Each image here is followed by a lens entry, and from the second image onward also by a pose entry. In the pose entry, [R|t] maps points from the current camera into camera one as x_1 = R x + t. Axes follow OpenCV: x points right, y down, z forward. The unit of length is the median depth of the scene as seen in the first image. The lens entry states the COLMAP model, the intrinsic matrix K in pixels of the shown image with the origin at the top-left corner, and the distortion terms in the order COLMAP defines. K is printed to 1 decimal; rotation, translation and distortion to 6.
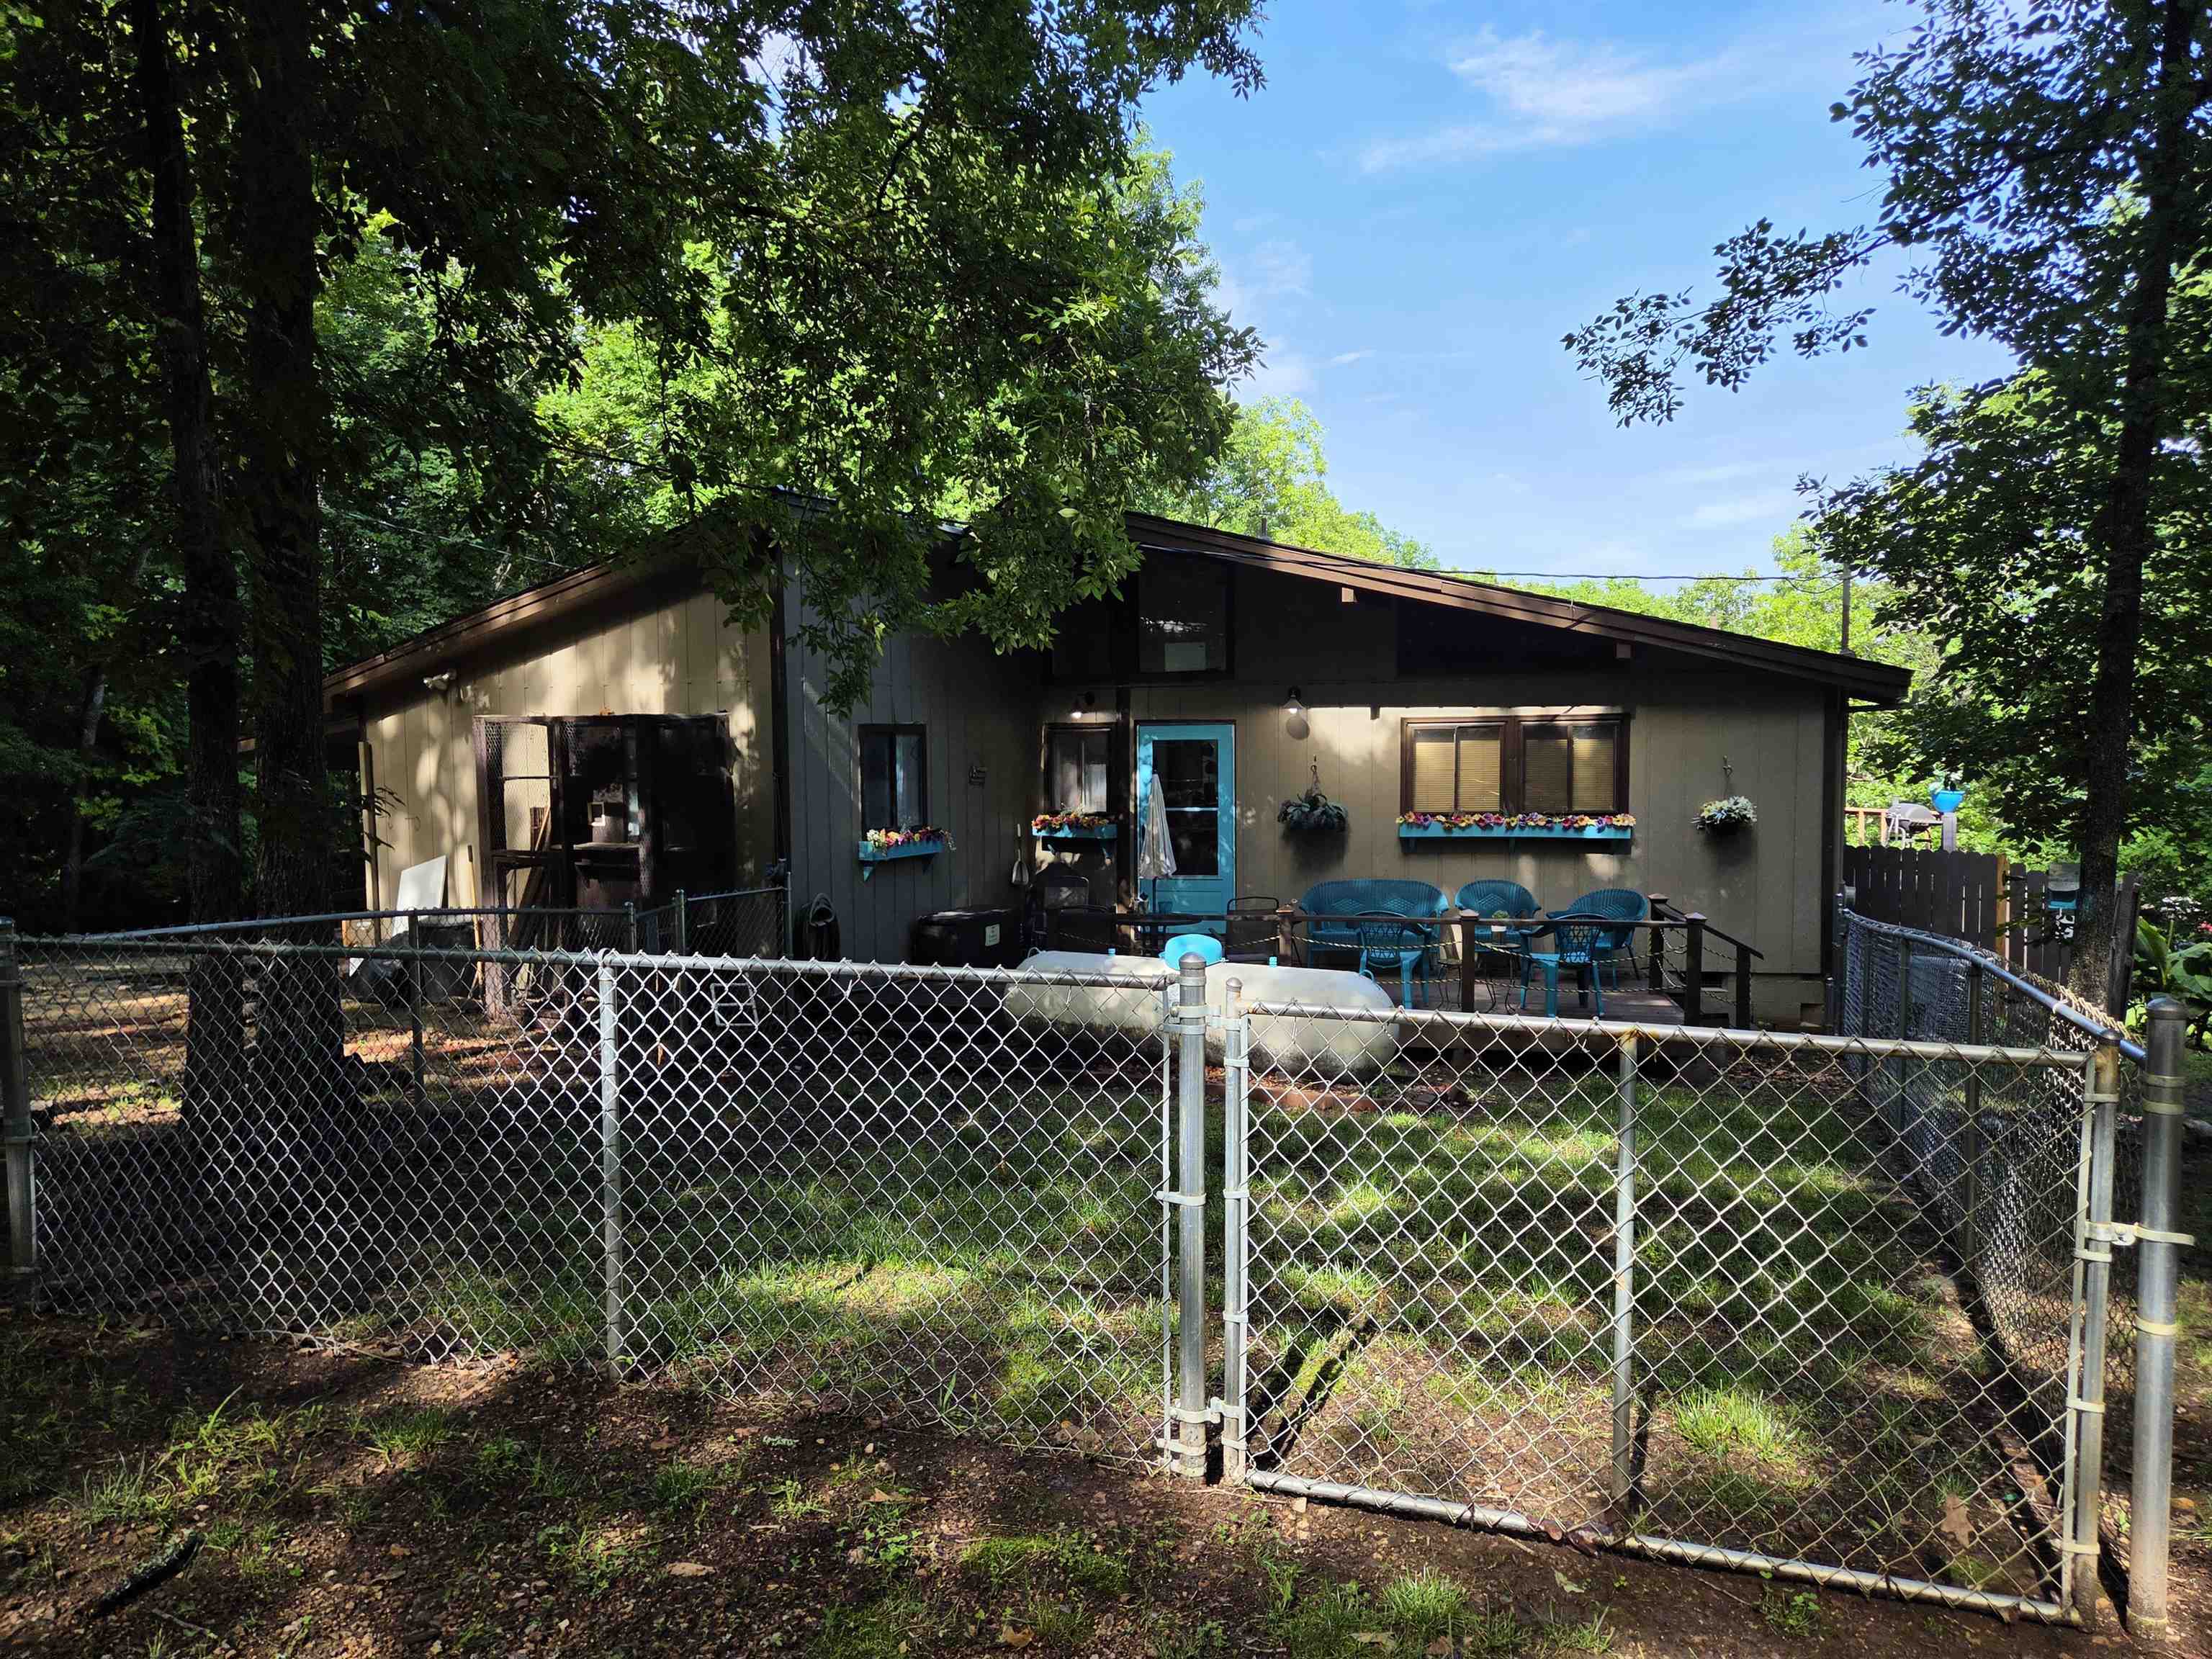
lens RADIAL K [[1494.1, 0, 1112.7], [0, 1494.1, 842.5], [0, 0, 1]] dist [0.071917, -0.050073]
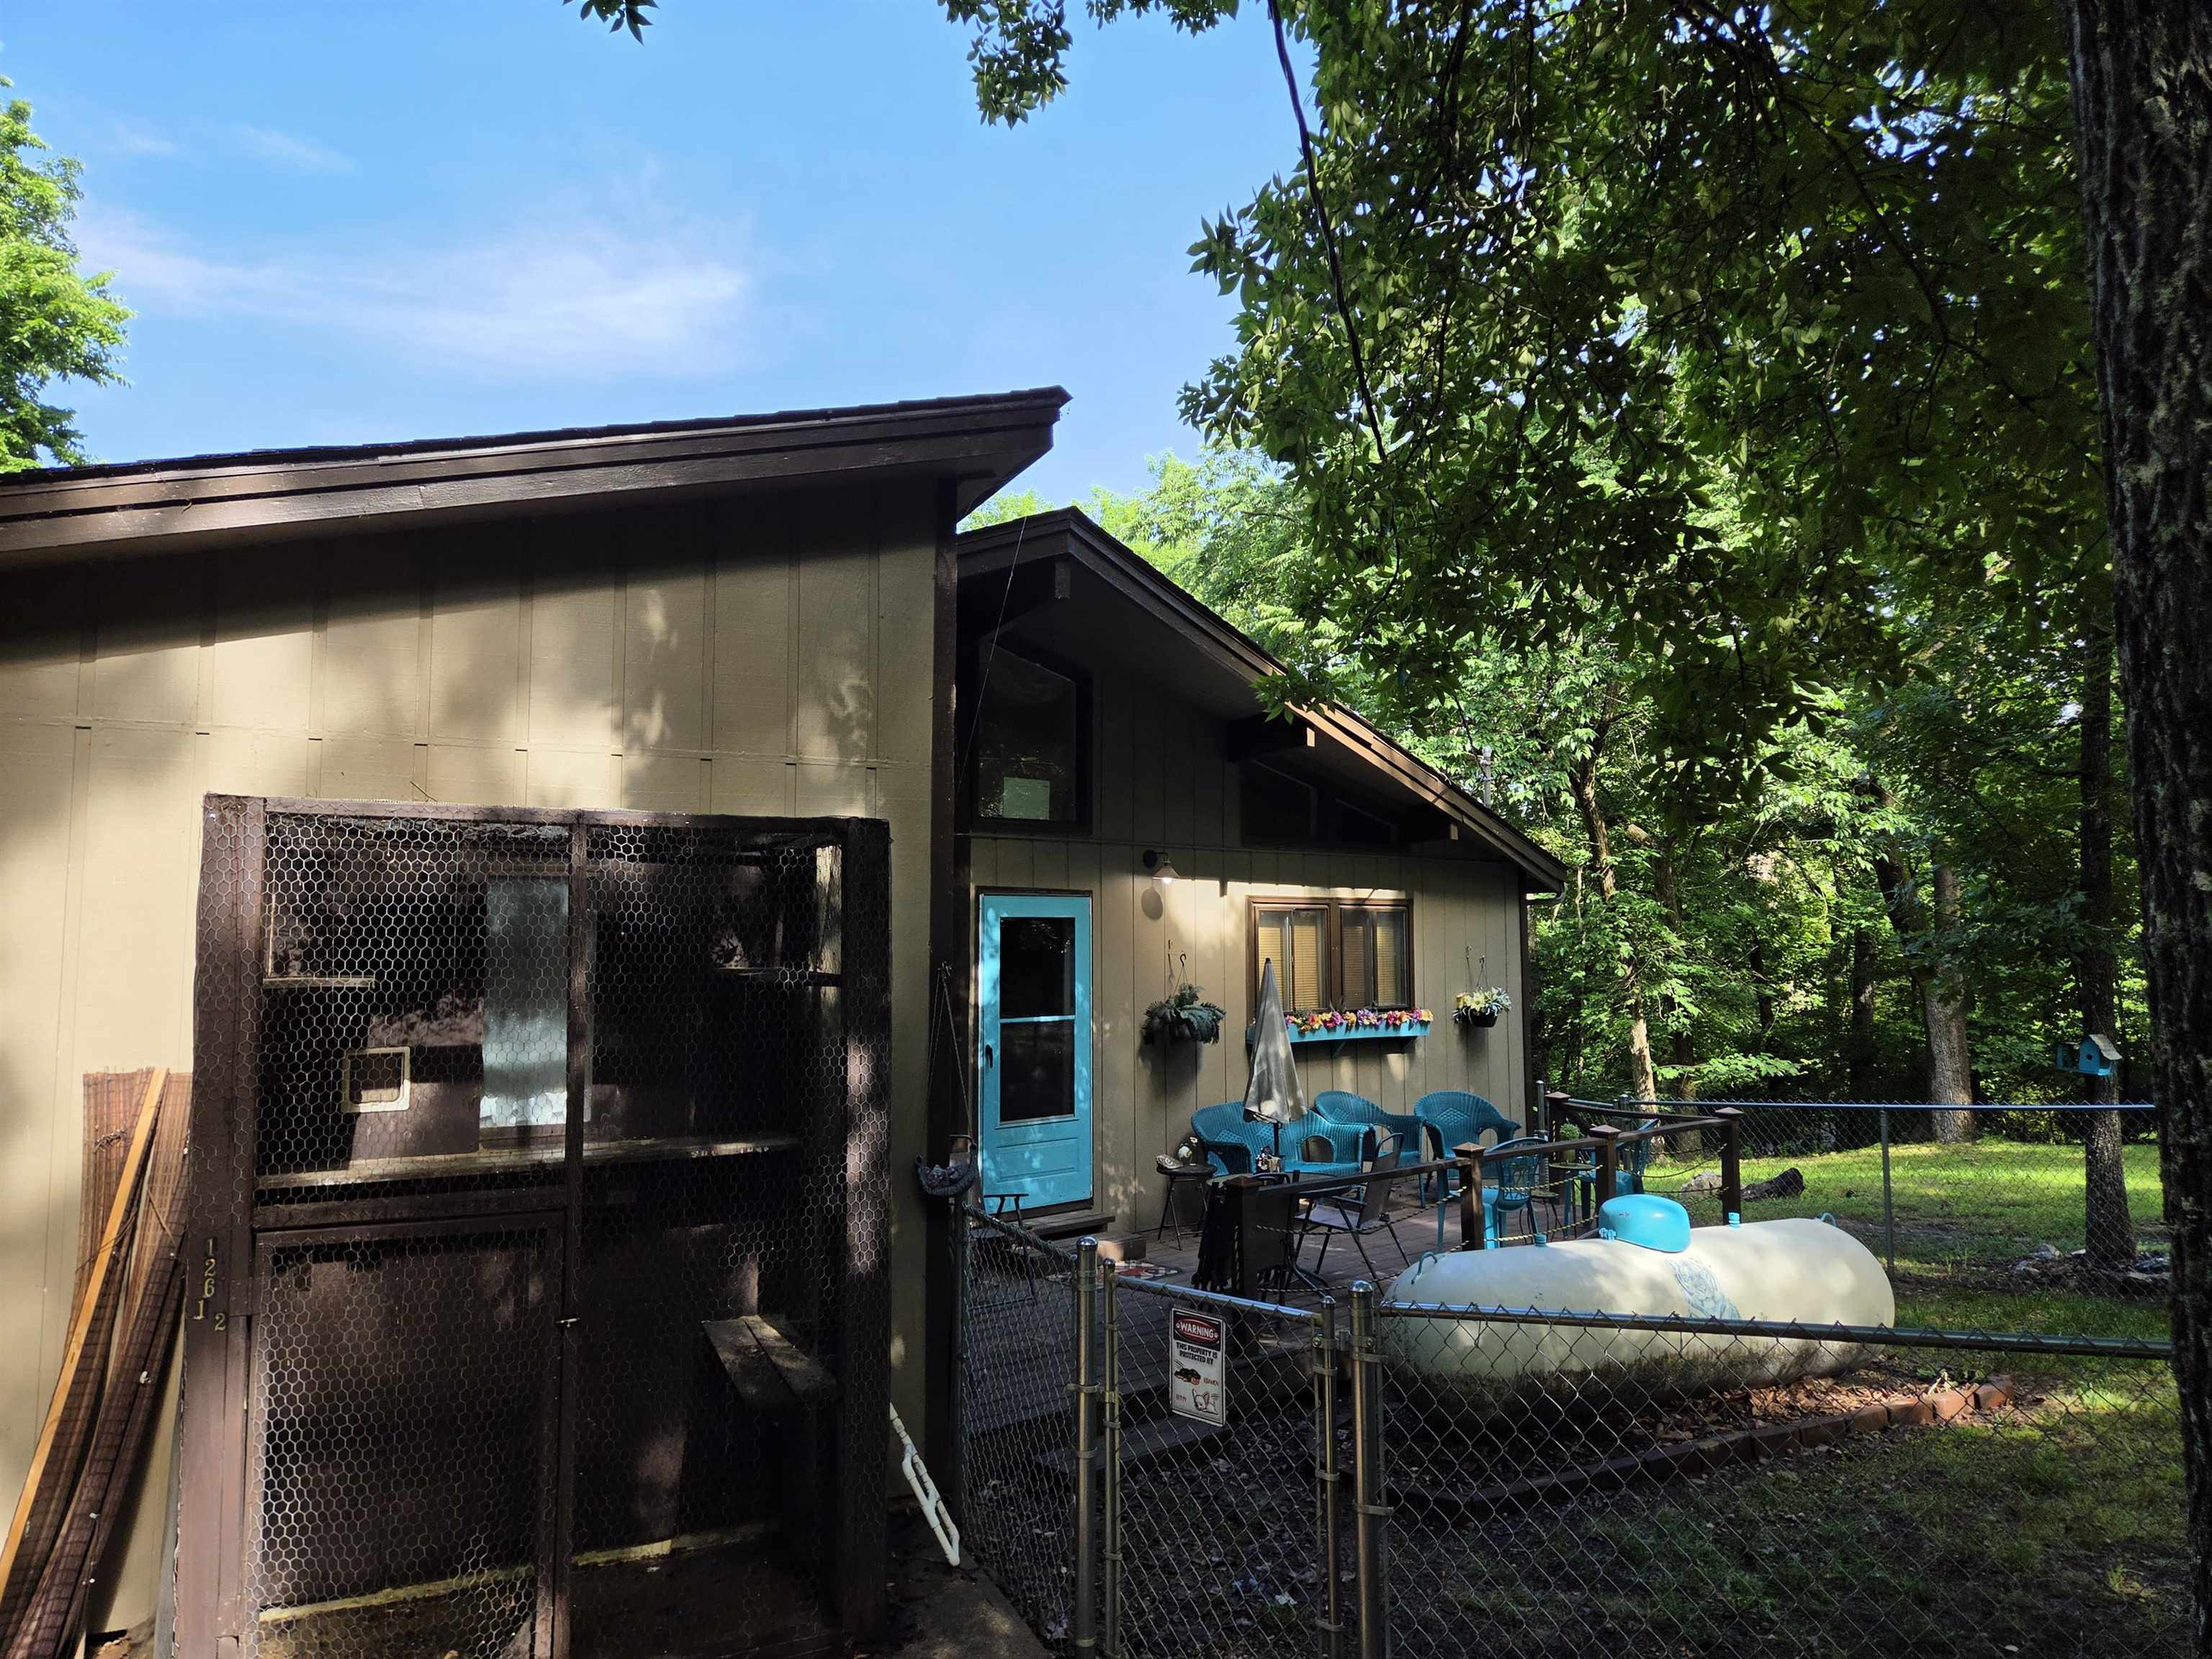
lens RADIAL K [[1494.1, 0, 1106.9], [0, 1494.1, 819.1], [0, 0, 1]] dist [0.071917, -0.050073]
pose [[0.604952, 0.073909, 0.792824, -0.502079], [0.049935, 0.990202, -0.130412, -0.023367], [-0.794694, 0.118483, 0.595334, 0.586624]]
